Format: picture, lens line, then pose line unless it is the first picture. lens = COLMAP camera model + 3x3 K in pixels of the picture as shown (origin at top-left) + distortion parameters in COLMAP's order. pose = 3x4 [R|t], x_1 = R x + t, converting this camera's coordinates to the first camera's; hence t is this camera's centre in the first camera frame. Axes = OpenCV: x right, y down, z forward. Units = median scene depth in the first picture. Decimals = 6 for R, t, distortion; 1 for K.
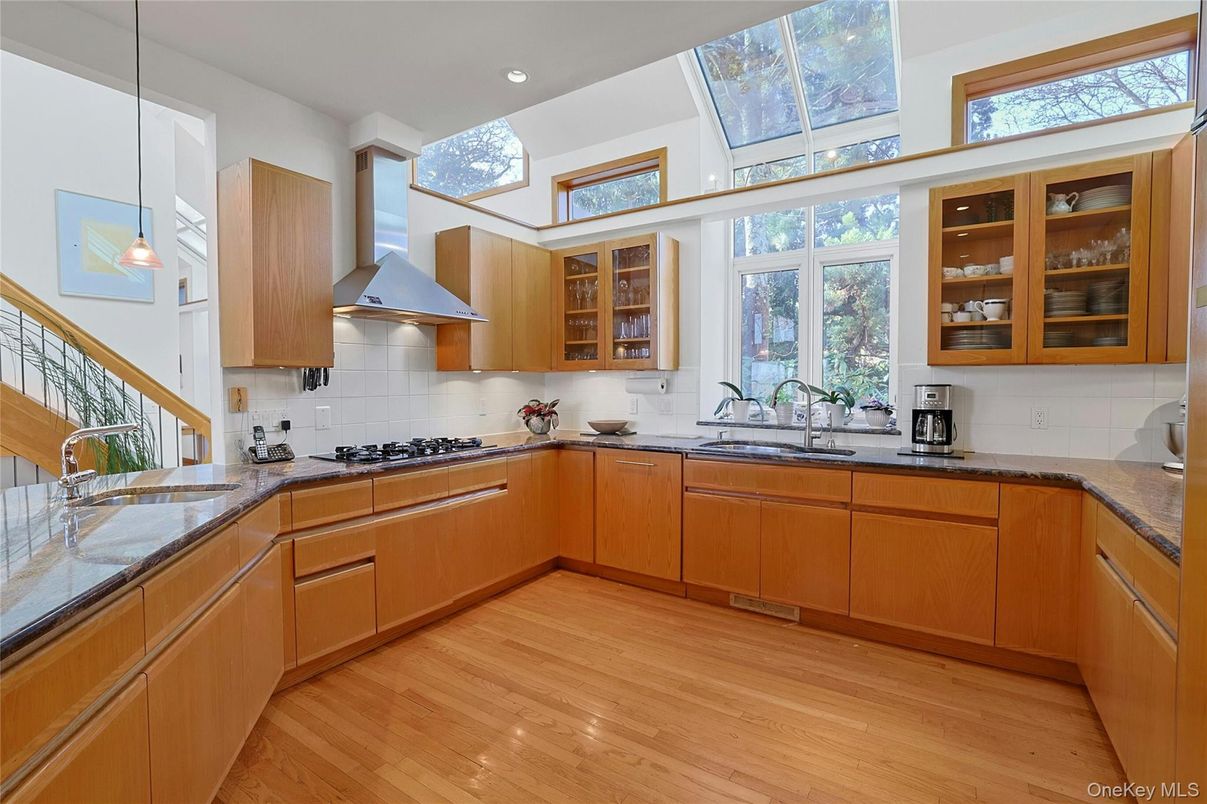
lens RADIAL K [[575.7, 0, 596.1], [0, 575.7, 398.4], [0, 0, 1]] dist [-0.003214, 0.000056]
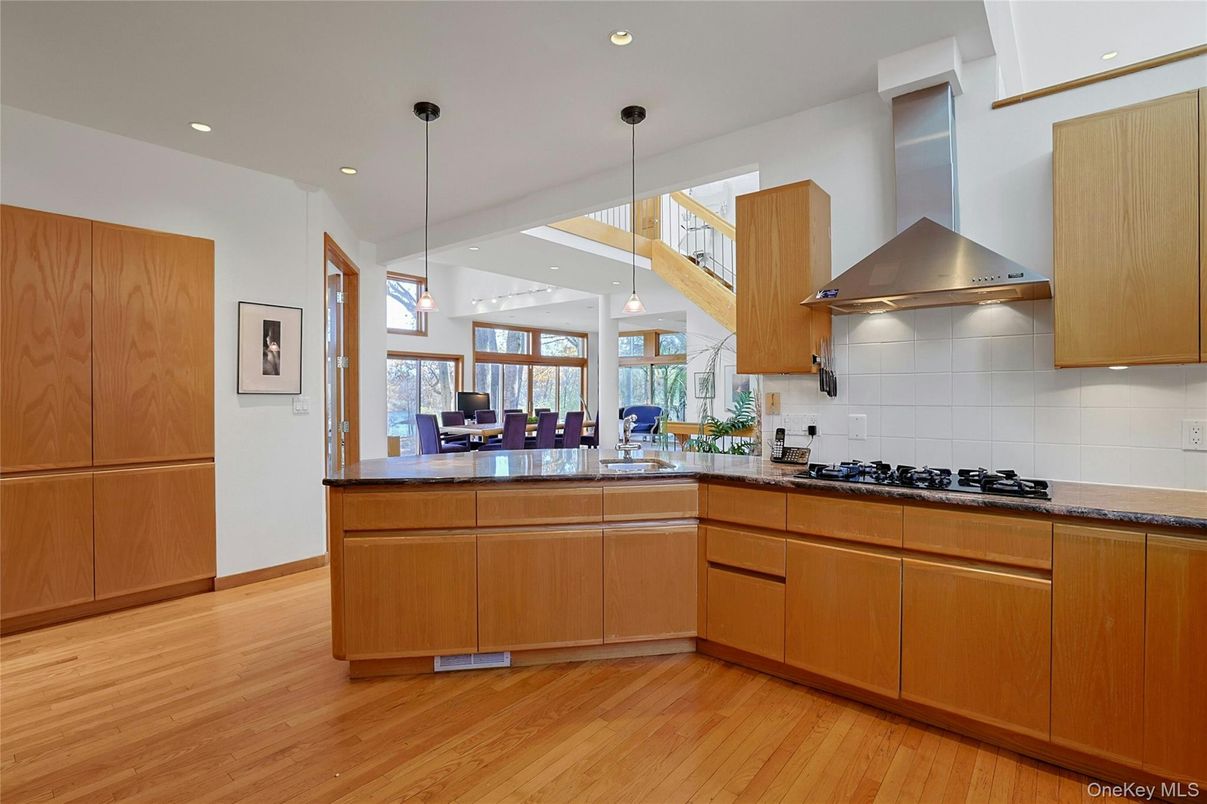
lens RADIAL K [[575.7, 0, 598.1], [0, 575.7, 398.6], [0, 0, 1]] dist [-0.003214, 0.000056]
pose [[-0.110547, 0.013722, -0.993776, 0.622939], [-0.028464, 0.999451, 0.016966, -0.019495], [0.993463, 0.030163, -0.110096, 0.893629]]
